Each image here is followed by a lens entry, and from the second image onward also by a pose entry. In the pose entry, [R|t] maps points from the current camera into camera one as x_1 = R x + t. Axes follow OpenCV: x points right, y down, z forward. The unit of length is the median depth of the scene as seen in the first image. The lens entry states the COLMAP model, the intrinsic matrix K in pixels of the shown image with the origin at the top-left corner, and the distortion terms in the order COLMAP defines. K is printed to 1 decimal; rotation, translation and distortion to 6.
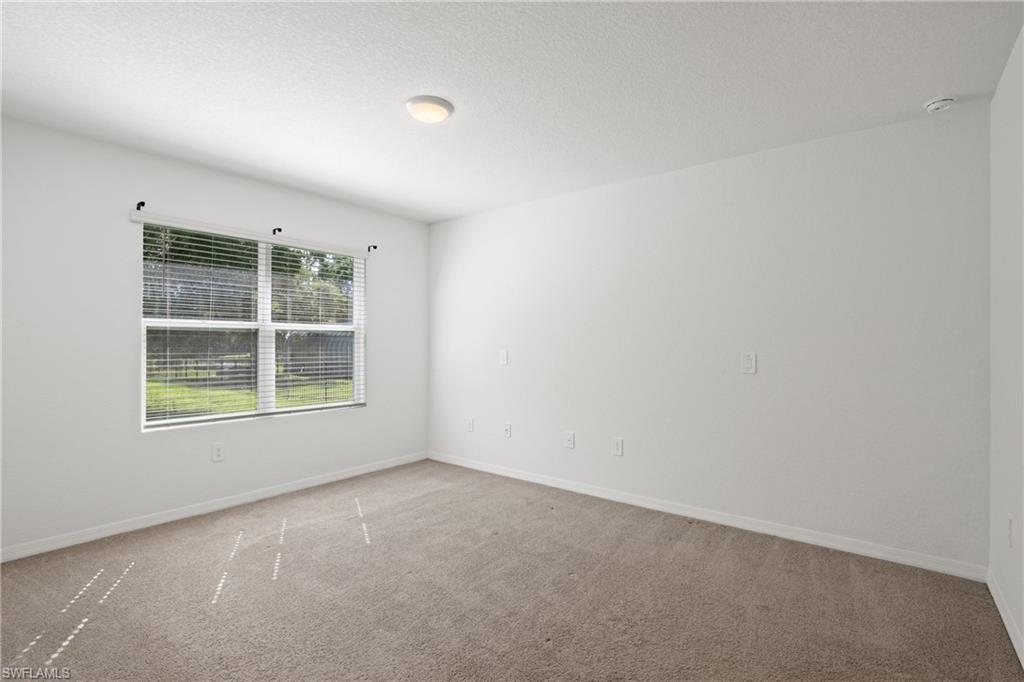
lens RADIAL K [[489.8, 0, 530.6], [0, 489.8, 338.9], [0, 0, 1]] dist [0.027044, -0.000128]
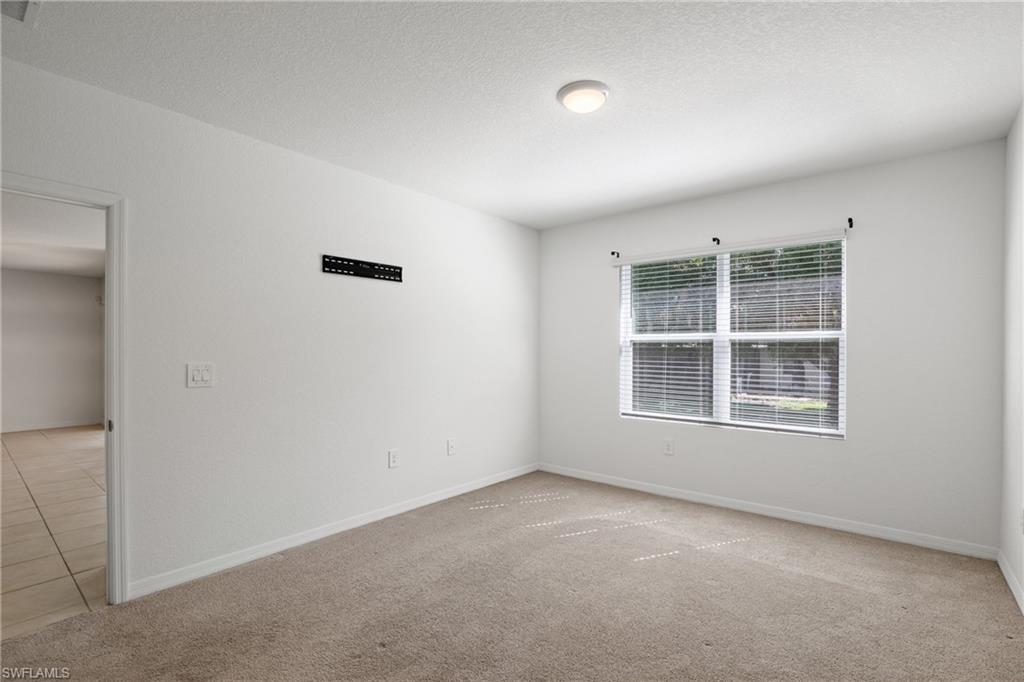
lens RADIAL K [[486.3, 0, 514.3], [0, 486.3, 349.8], [0, 0, 1]] dist [-0.001094, 0.000051]
pose [[-0.037862, -0.007228, -0.999257, 0.479894], [0.000744, 0.999973, -0.007262, 0.008257], [0.999283, -0.001019, -0.037856, 0.625125]]
